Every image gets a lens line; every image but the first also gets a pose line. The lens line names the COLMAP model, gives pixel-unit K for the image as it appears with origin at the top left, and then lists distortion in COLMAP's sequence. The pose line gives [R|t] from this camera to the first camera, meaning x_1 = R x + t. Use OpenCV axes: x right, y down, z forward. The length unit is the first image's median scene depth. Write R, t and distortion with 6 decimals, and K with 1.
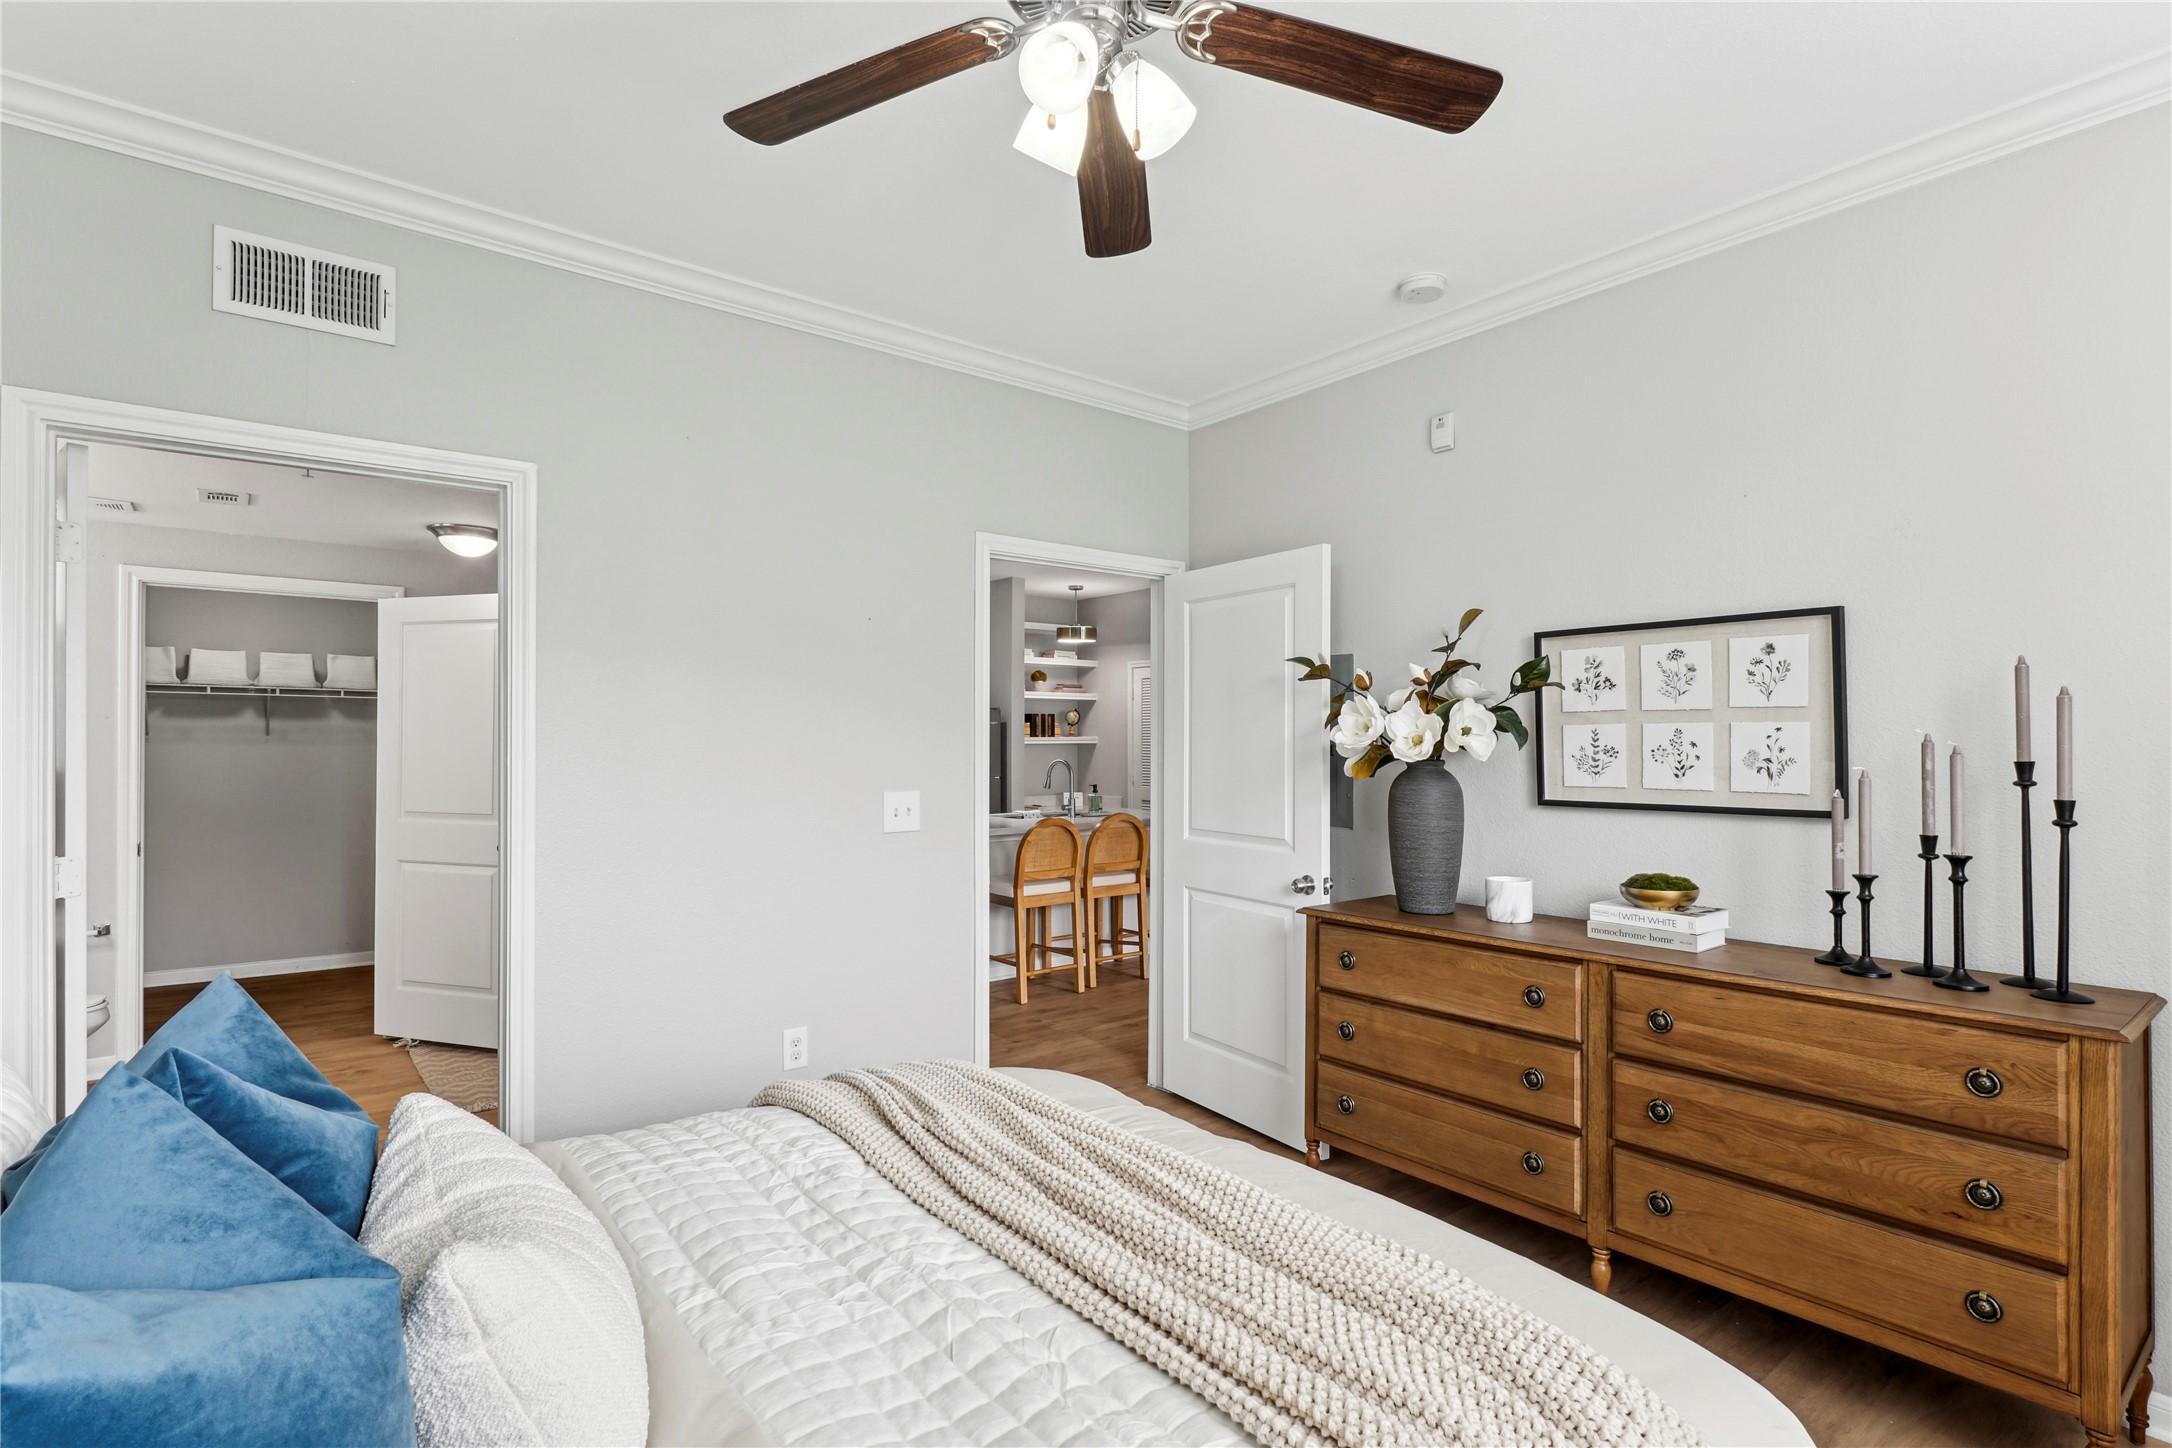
lens RADIAL K [[1052.7, 0, 1084.5], [0, 1052.7, 733.6], [0, 0, 1]] dist [0.002082, 0.000170]
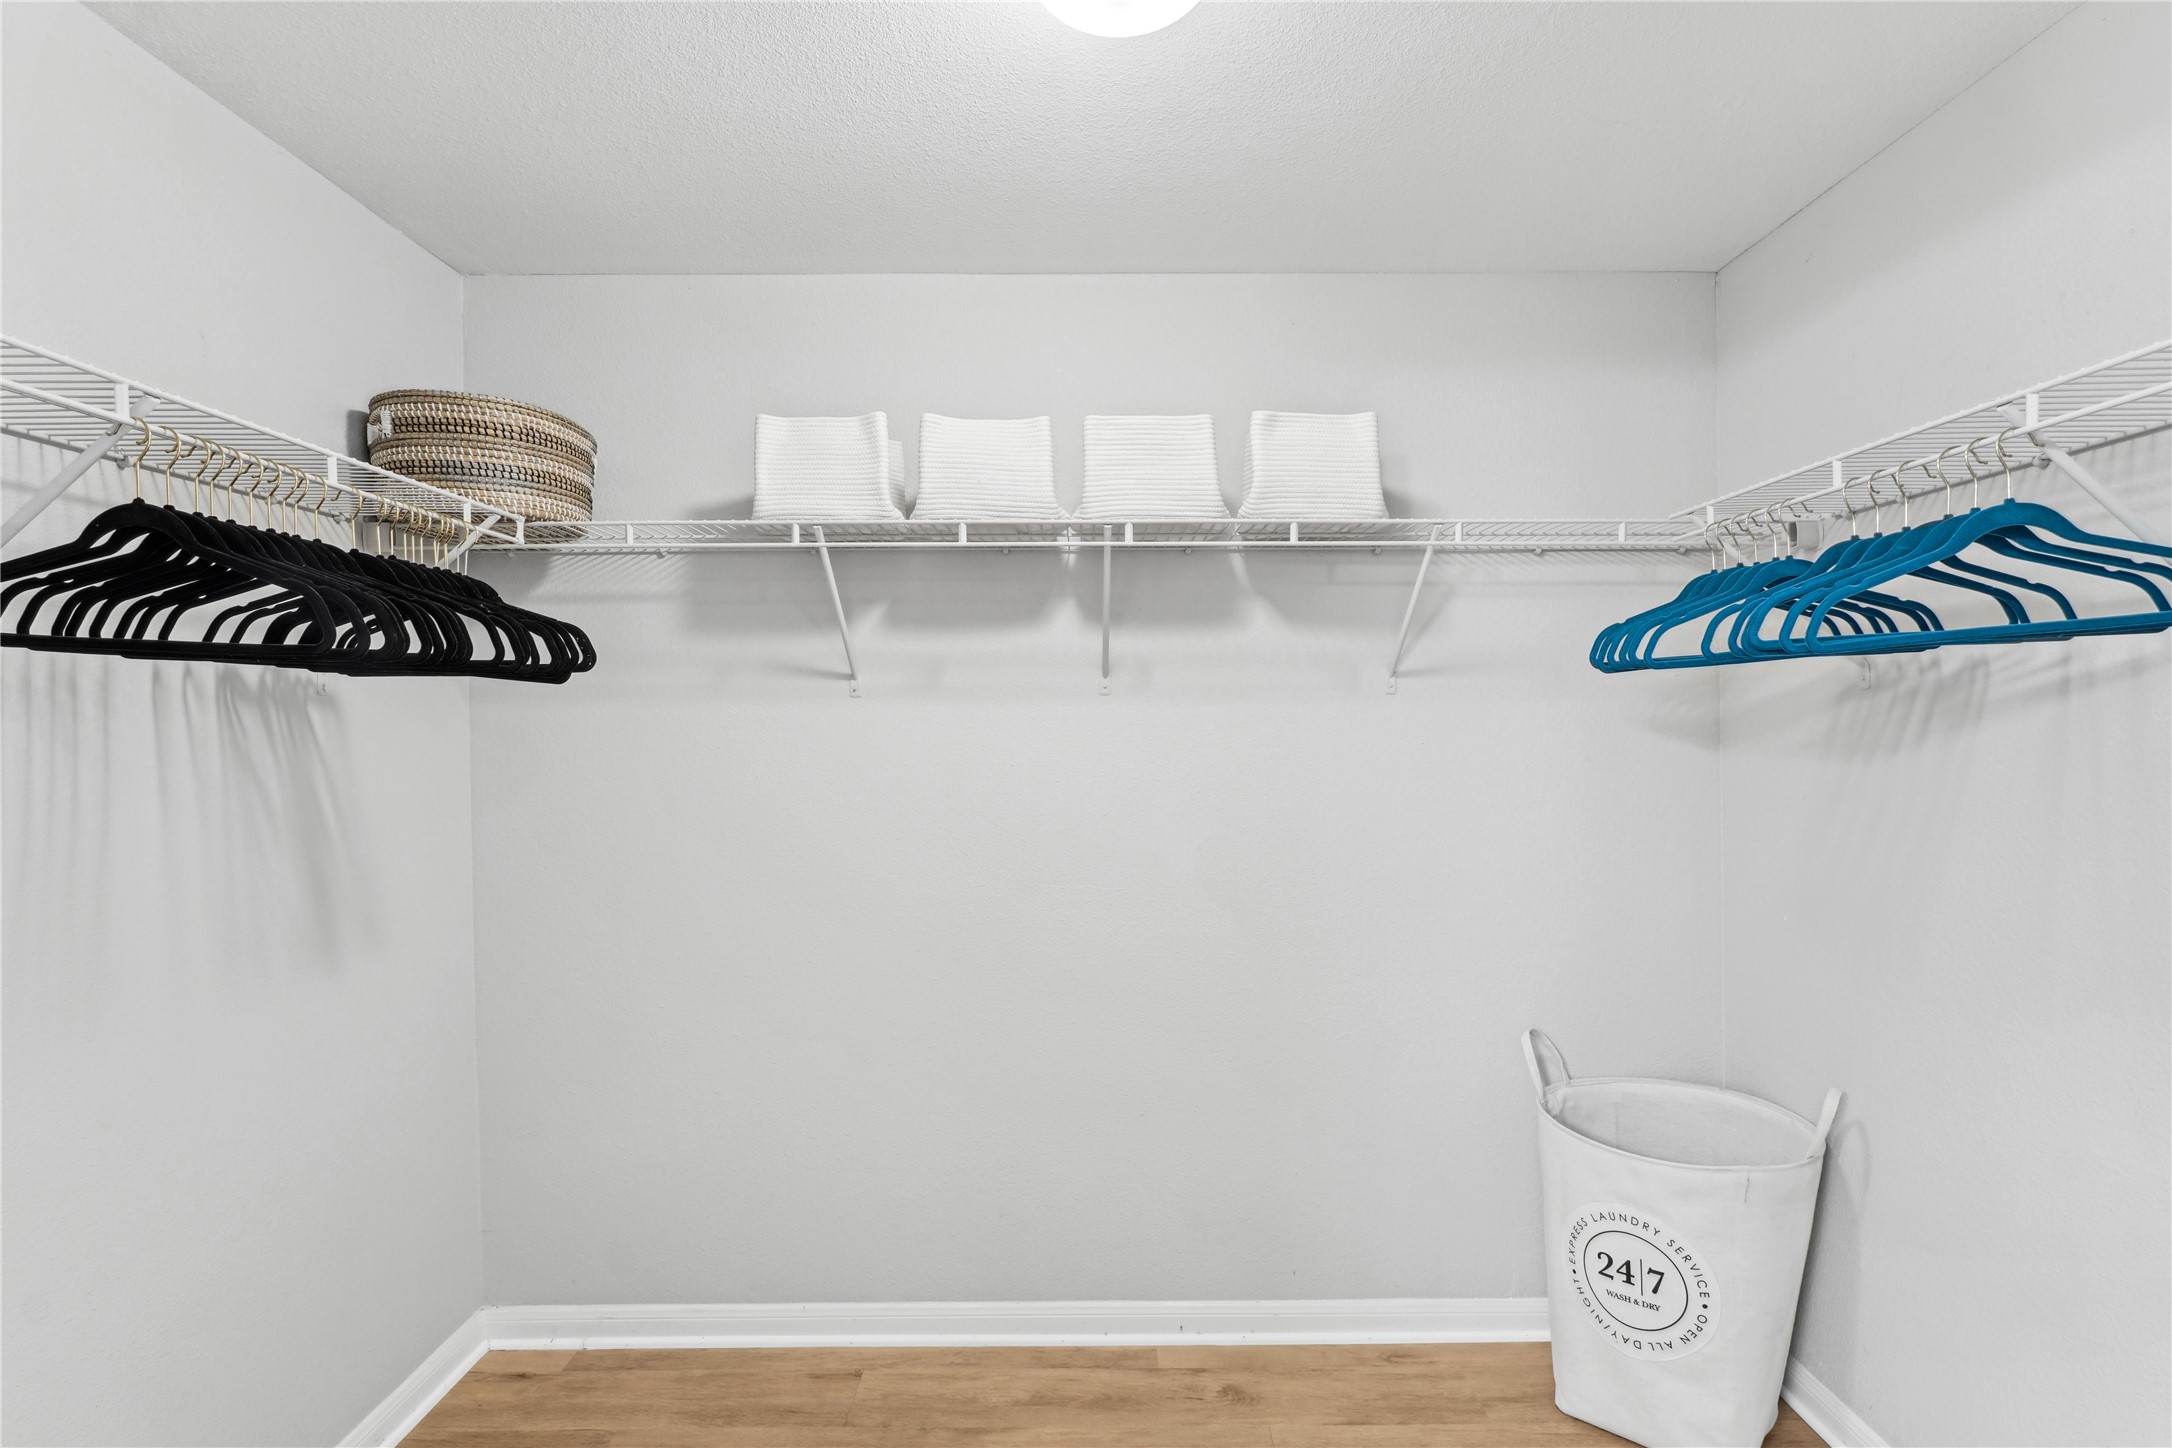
lens RADIAL K [[1052.7, 0, 1088.5], [0, 1052.7, 720.0], [0, 0, 1]] dist [0.002082, 0.000170]
pose [[0.773122, 0.002139, -0.634254, -0.555869], [0.007169, 0.999901, 0.012111, 0.012536], [0.634217, -0.013910, 0.773030, 0.723377]]
